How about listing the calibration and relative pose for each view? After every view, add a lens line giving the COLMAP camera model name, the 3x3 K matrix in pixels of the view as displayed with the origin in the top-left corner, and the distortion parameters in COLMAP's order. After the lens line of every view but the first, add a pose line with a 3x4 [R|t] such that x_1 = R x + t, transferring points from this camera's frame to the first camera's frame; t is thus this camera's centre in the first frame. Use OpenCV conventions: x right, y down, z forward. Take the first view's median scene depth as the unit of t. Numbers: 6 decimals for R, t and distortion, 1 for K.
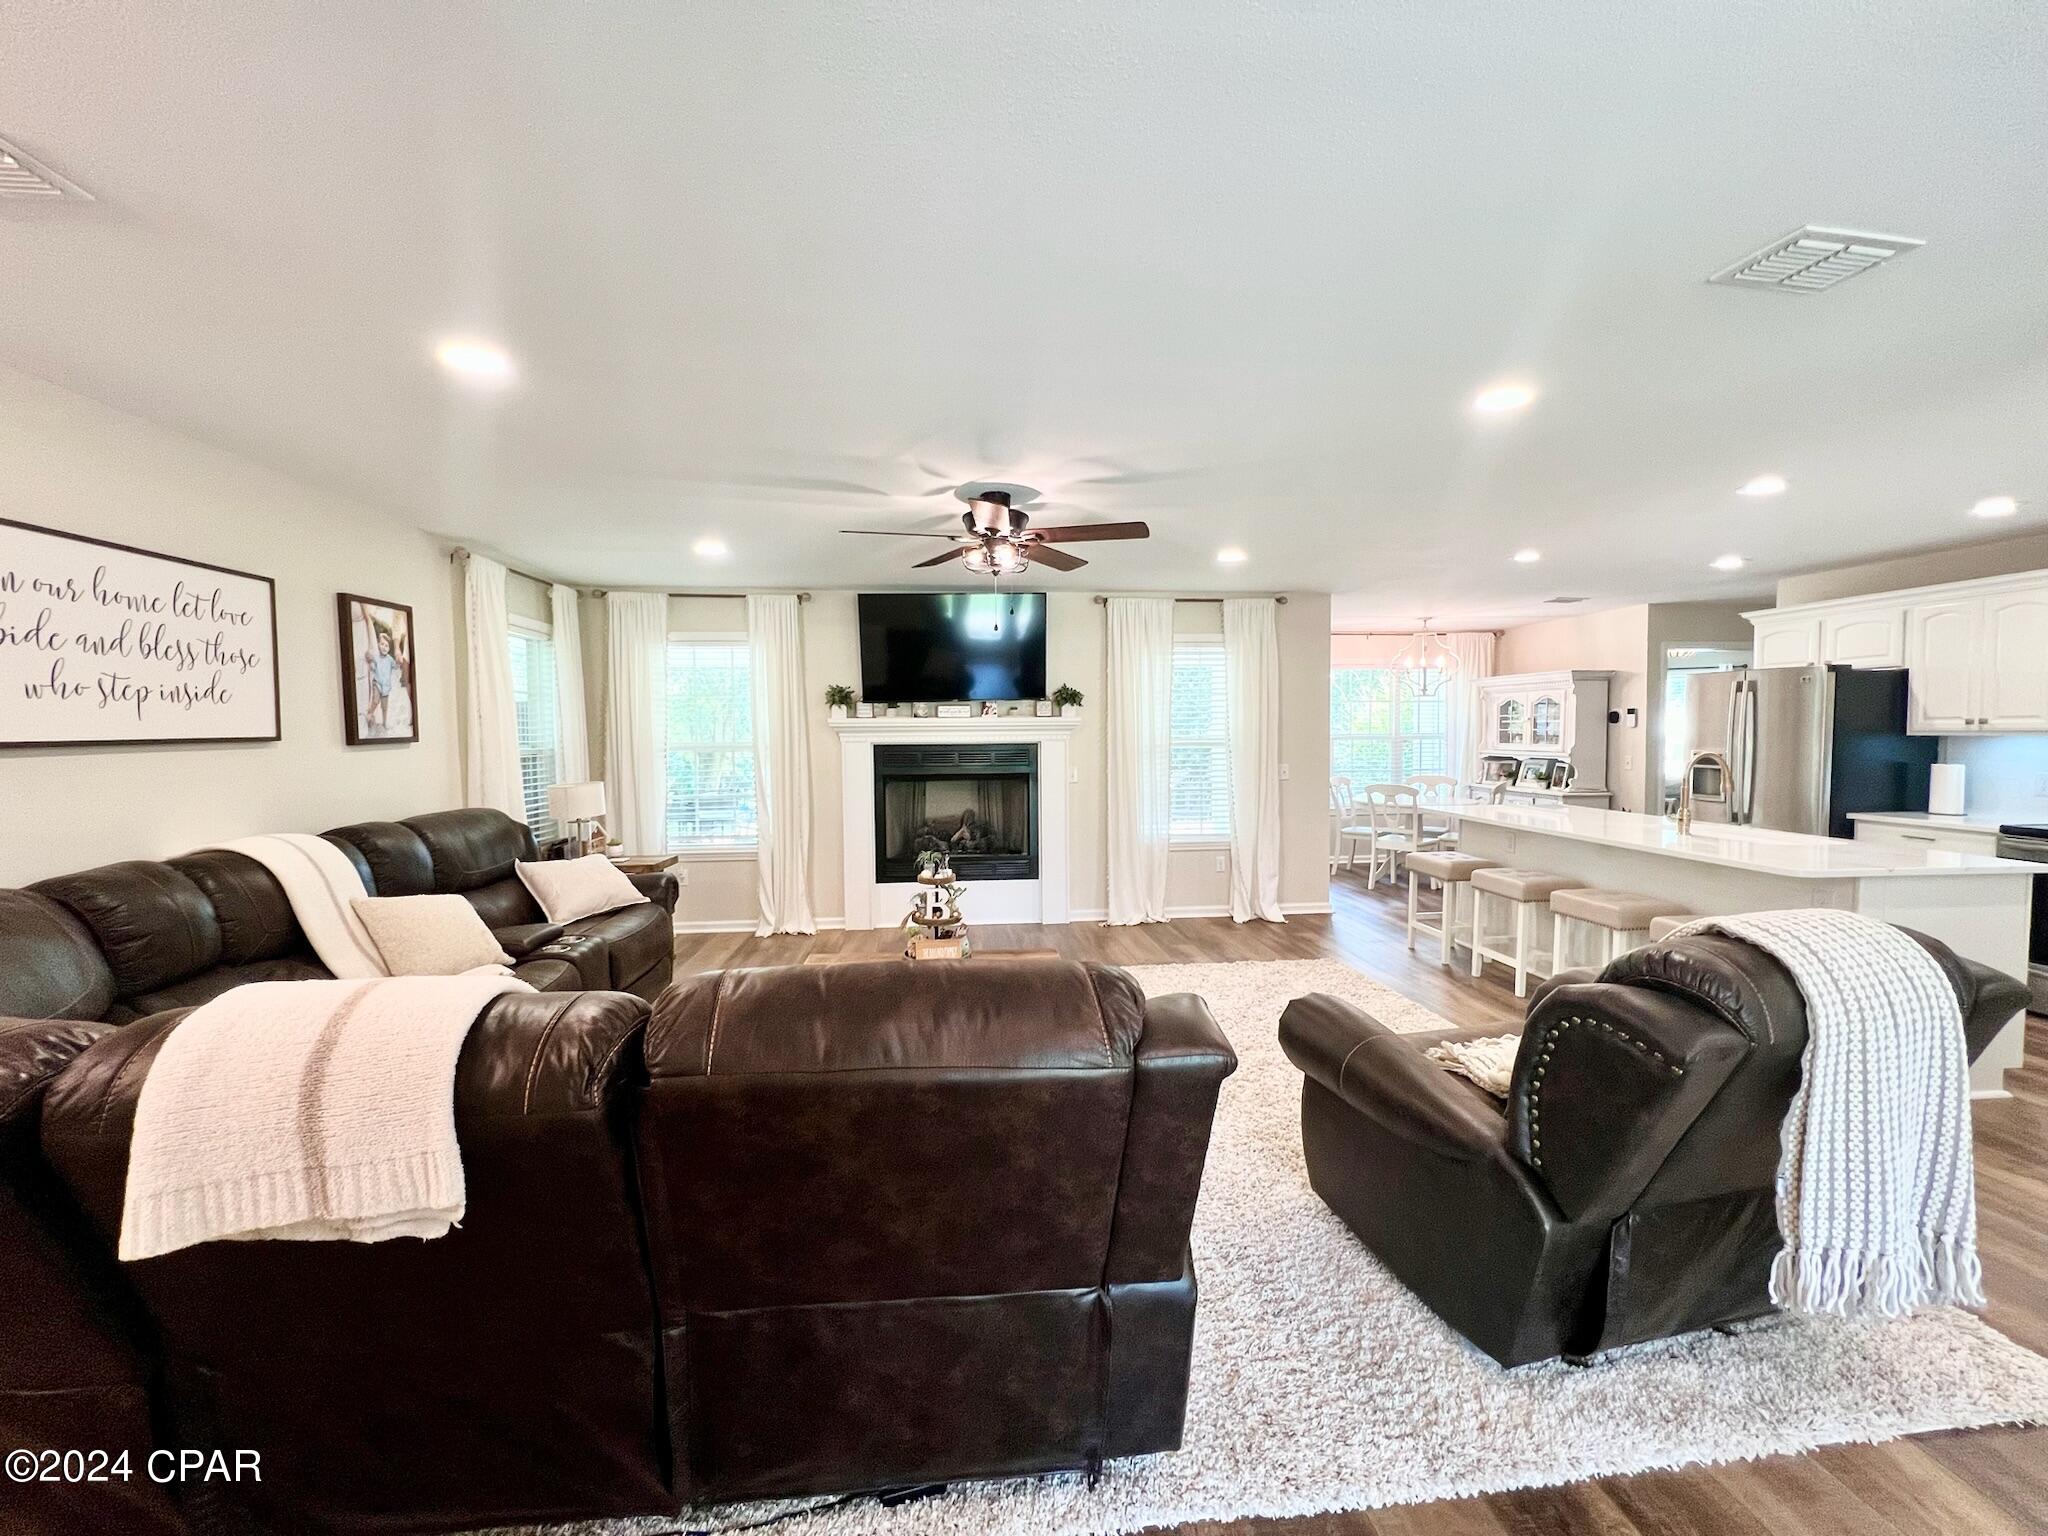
lens RADIAL K [[821.1, 0, 1017.4], [0, 821.1, 763.5], [0, 0, 1]] dist [-0.002489, 0.000810]
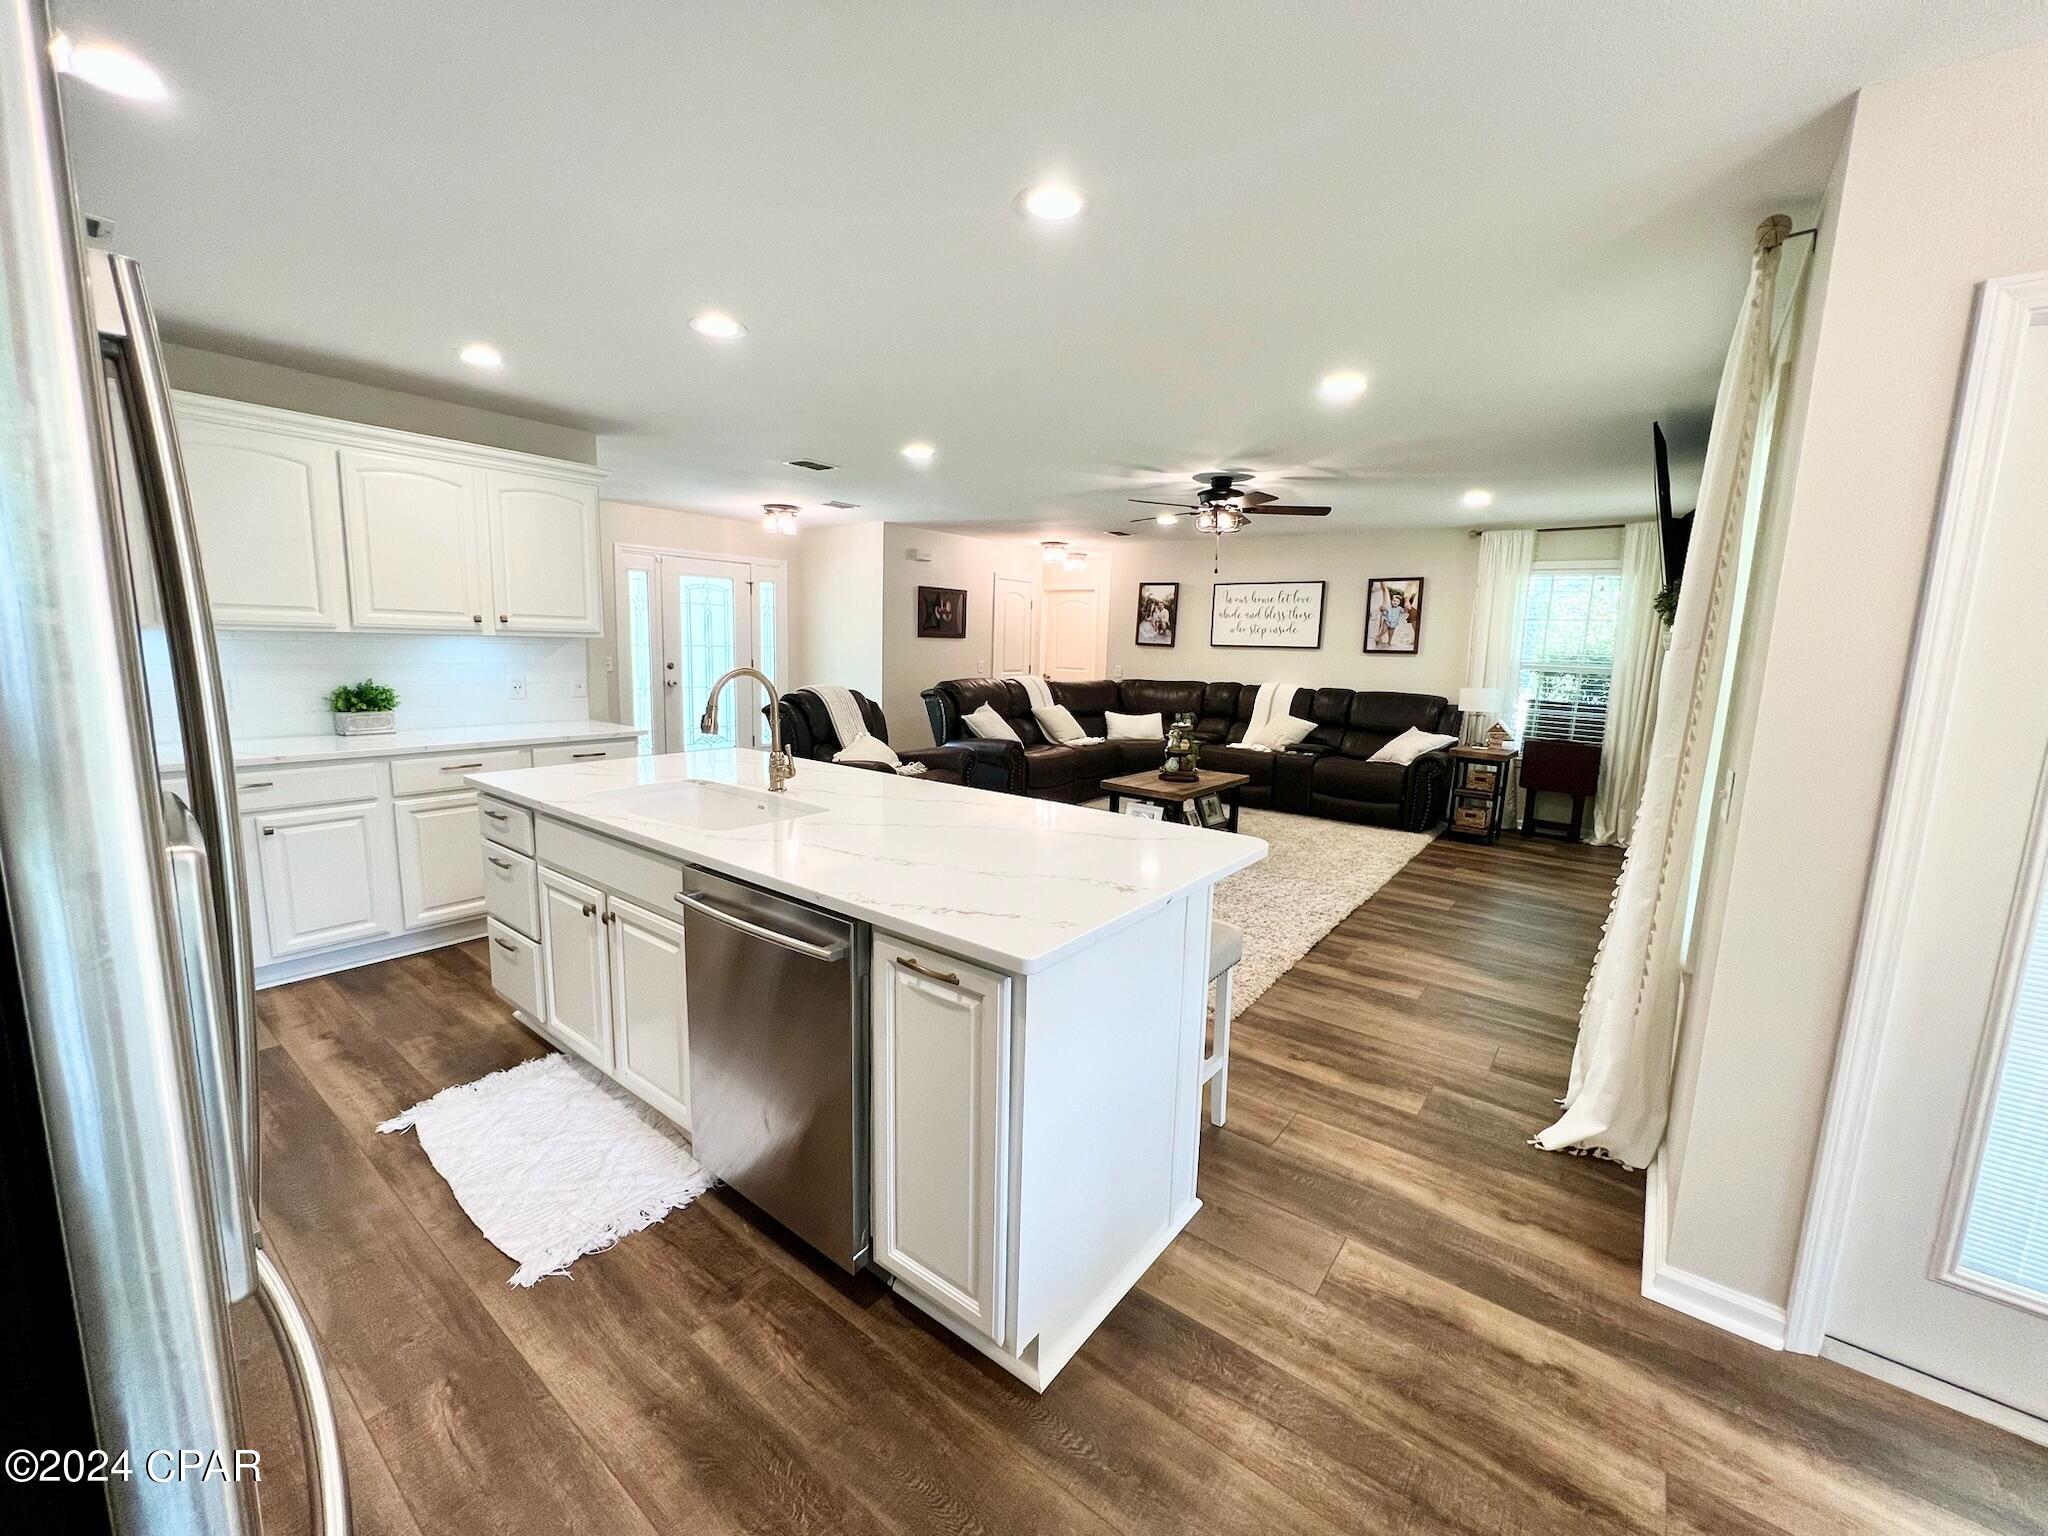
lens RADIAL K [[821.1, 0, 1016.2], [0, 821.1, 763.5], [0, 0, 1]] dist [-0.002489, 0.000810]
pose [[-0.689688, 0.095027, -0.717845, 0.798038], [-0.055242, 0.981557, 0.183012, -0.048002], [0.721997, 0.165876, -0.671719, 1.095411]]
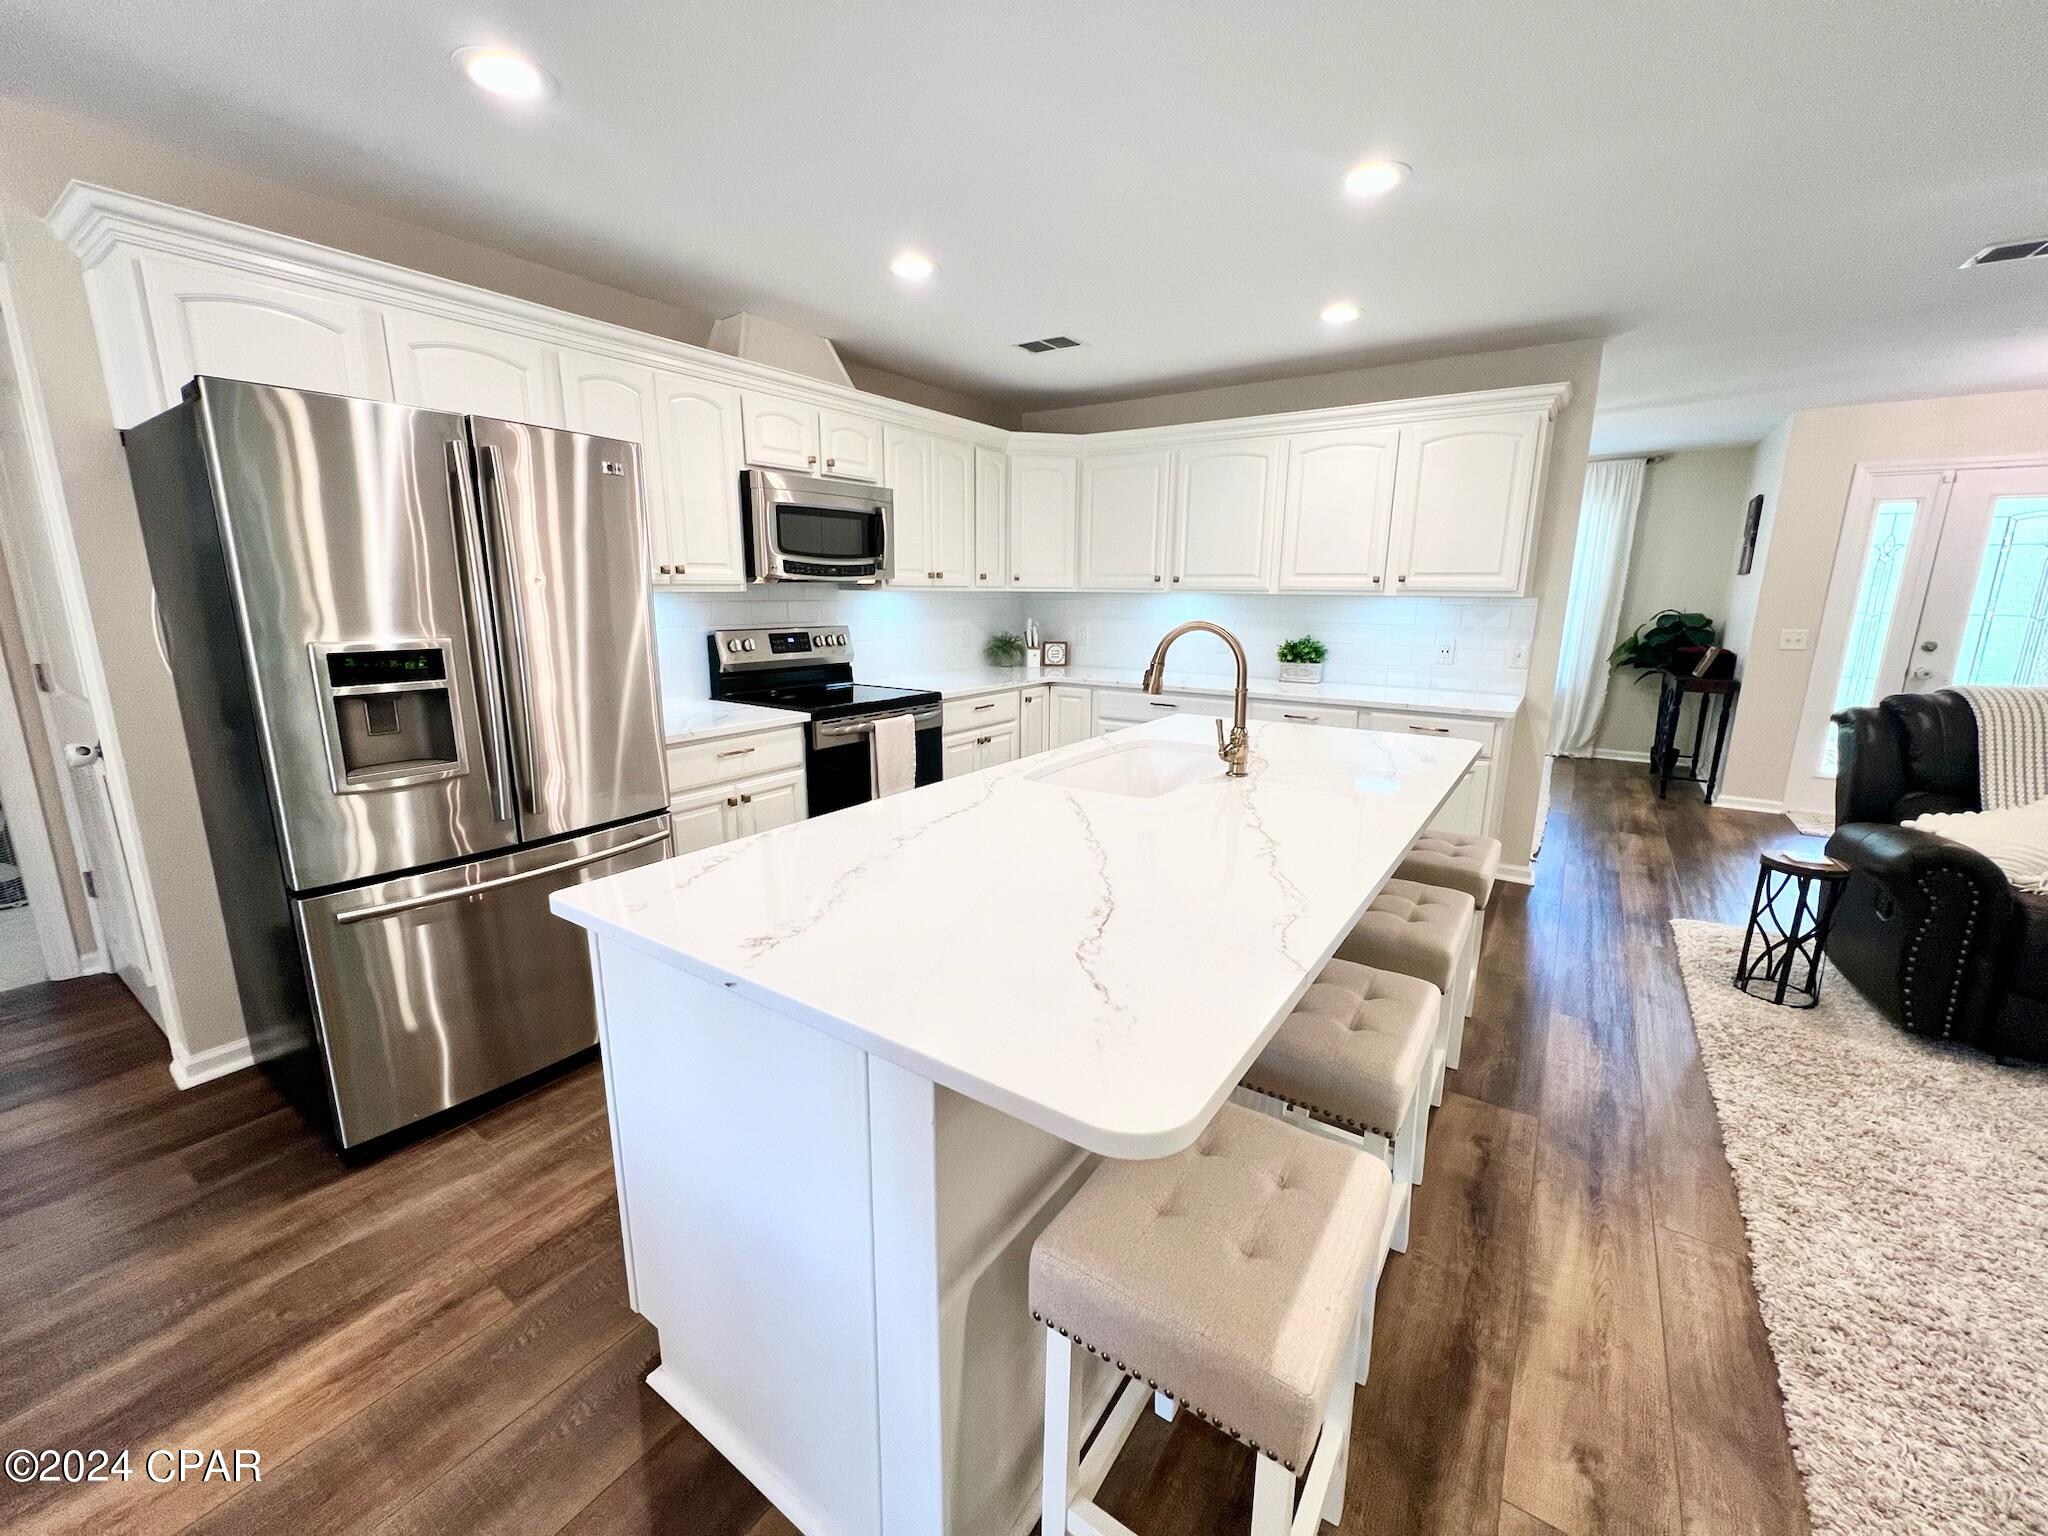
lens RADIAL K [[819.8, 0, 1018.9], [0, 819.8, 762.2], [0, 0, 1]] dist [-0.002619, 0.000968]
pose [[-0.764396, -0.132157, 0.631058, 0.399233], [0.026575, 0.971477, 0.235638, -0.037648], [-0.644199, 0.196891, -0.739081, 1.029492]]
